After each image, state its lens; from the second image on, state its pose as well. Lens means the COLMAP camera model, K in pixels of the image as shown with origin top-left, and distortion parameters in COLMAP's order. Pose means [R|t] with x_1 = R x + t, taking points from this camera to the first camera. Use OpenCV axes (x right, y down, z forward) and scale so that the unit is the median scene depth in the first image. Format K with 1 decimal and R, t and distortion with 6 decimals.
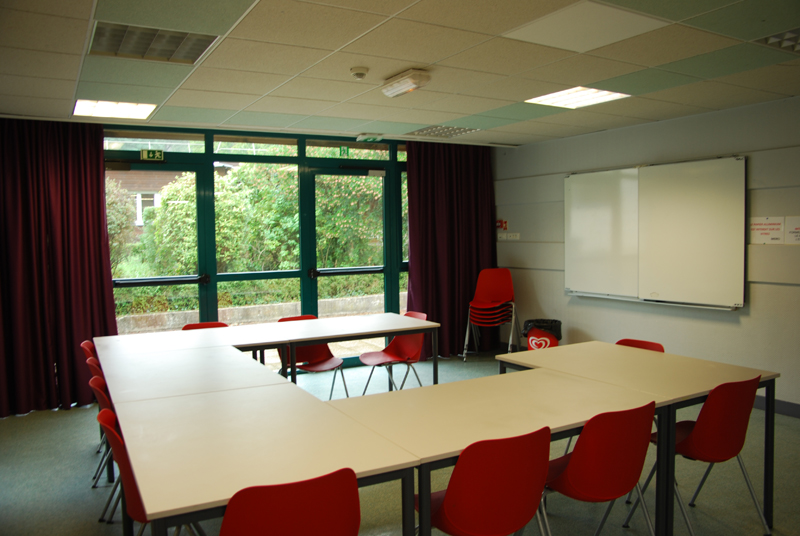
lens RADIAL K [[630.7, 0, 400.0], [0, 630.7, 268.0], [0, 0, 1]] dist [0.003065, -0.000932]
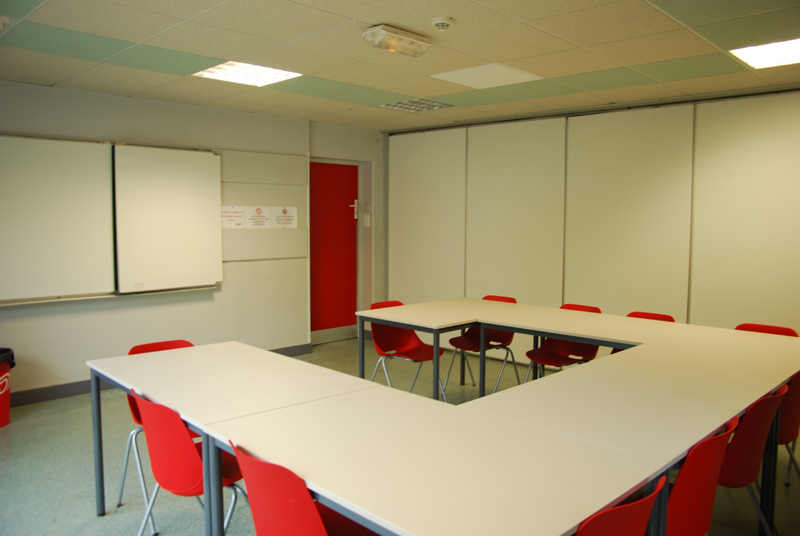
lens RADIAL K [[630.7, 0, 400.0], [0, 630.7, 268.0], [0, 0, 1]] dist [0.003065, -0.000932]
pose [[-0.260995, -0.072344, 0.962626, -0.705307], [0.054488, 0.994494, 0.089512, -0.056426], [-0.963801, 0.075814, -0.255616, 1.055530]]
